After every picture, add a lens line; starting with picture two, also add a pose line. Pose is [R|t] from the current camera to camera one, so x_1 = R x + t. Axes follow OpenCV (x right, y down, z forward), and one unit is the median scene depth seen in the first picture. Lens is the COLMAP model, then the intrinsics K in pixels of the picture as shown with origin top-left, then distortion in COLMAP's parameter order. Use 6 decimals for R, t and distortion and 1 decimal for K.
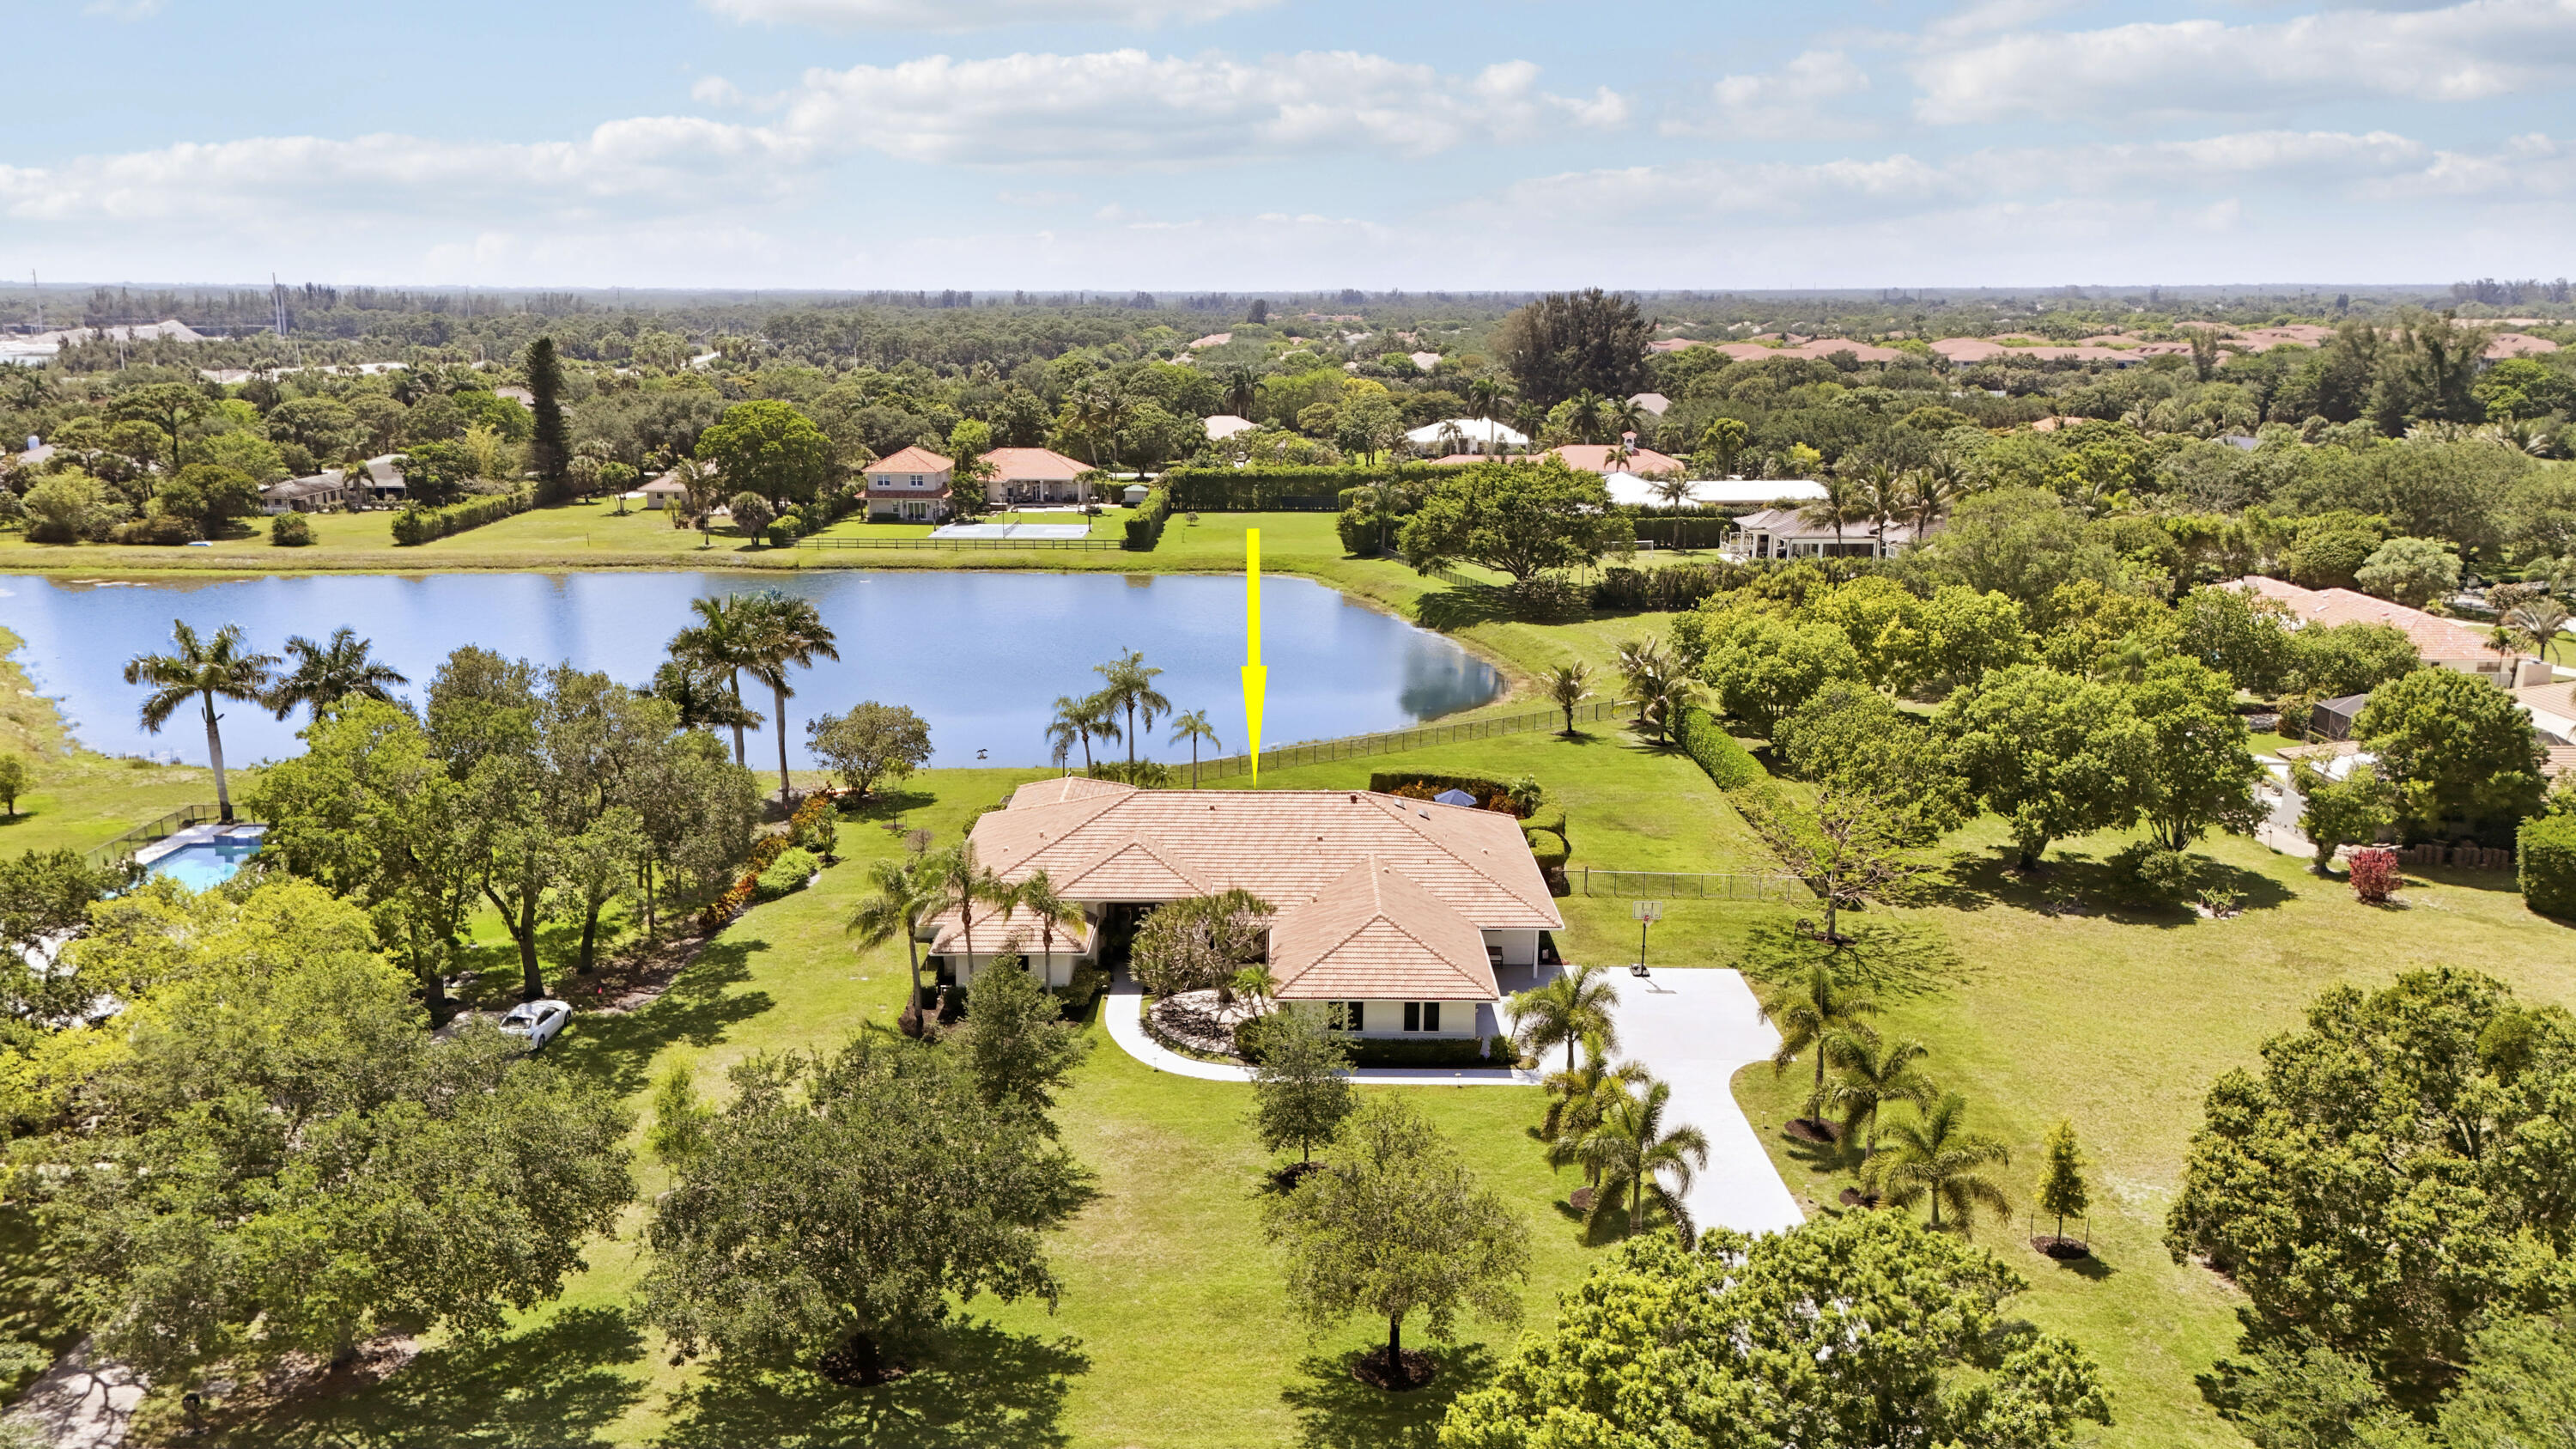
lens RADIAL K [[1801.4, 0, 1288.0], [0, 1801.4, 724.5], [0, 0, 1]] dist [0.031254, -0.000372]
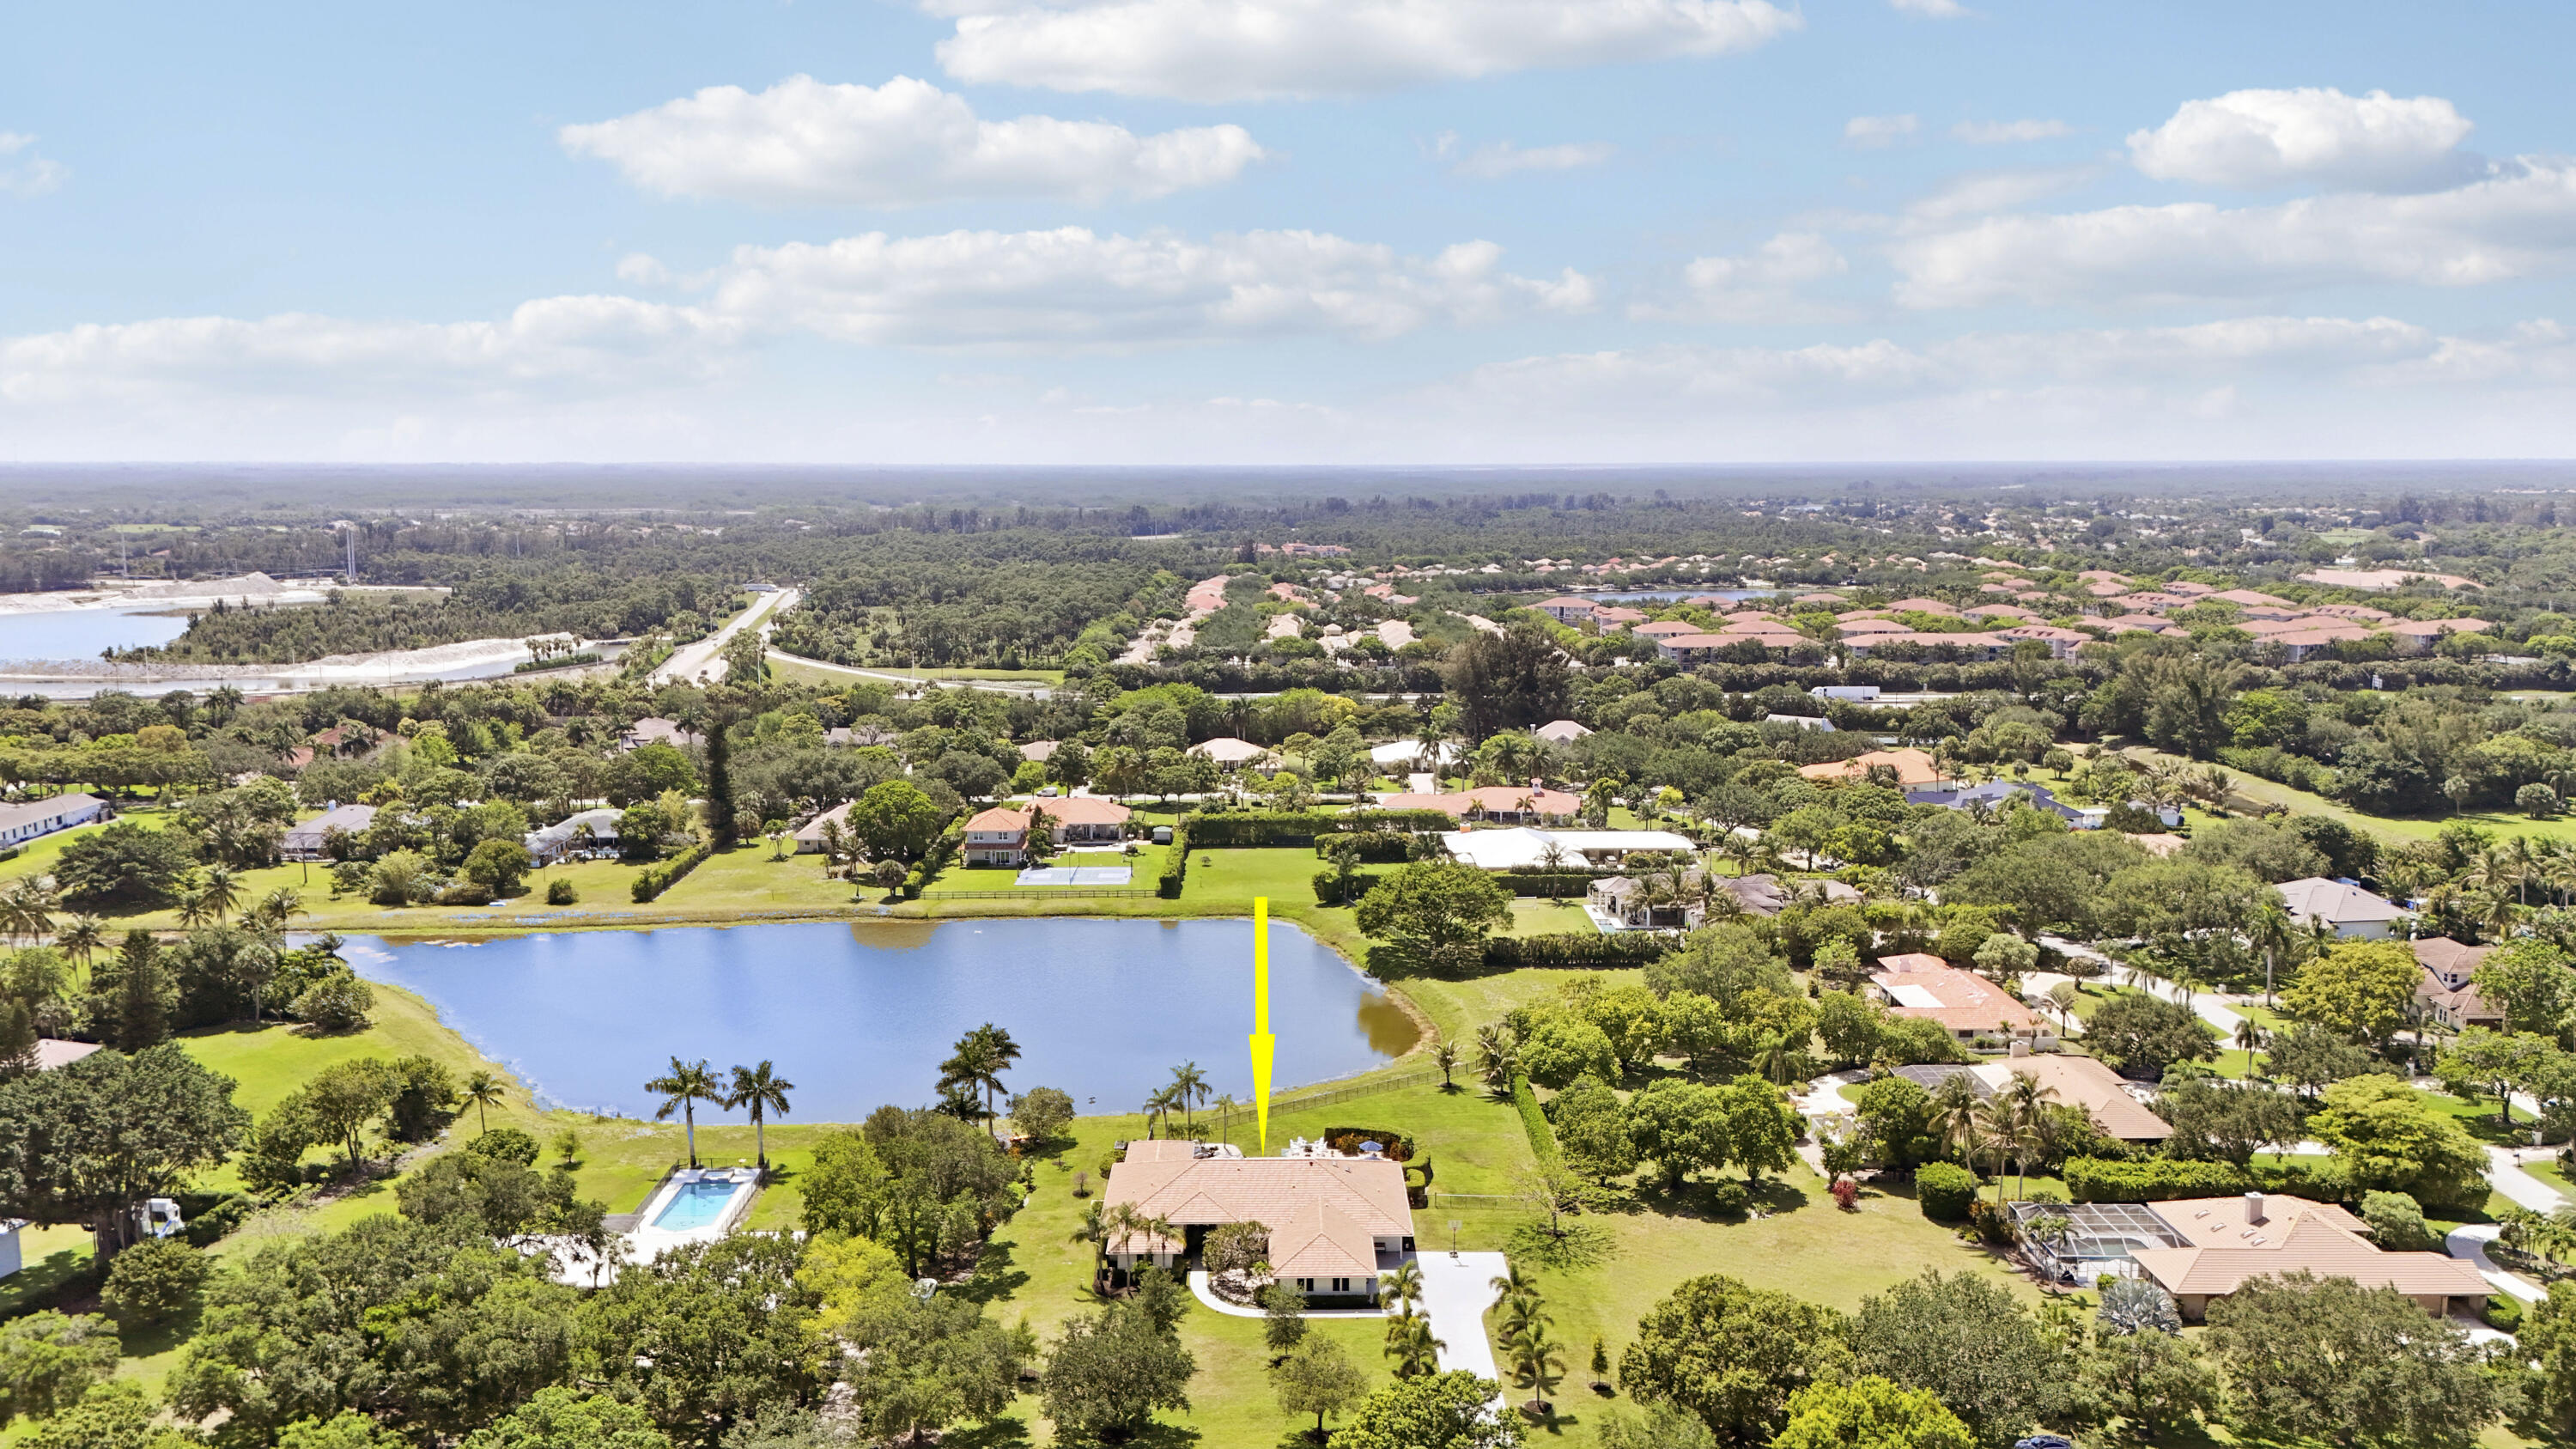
lens RADIAL K [[1937.7, 0, 1280.9], [0, 1937.7, 719.4], [0, 0, 1]] dist [0.037274, -0.011976]
pose [[0.999951, -0.009913, 0.000564, 0.005965], [0.009927, 0.997284, -0.072973, -0.241966], [0.000161, 0.072975, 0.997334, -0.964472]]
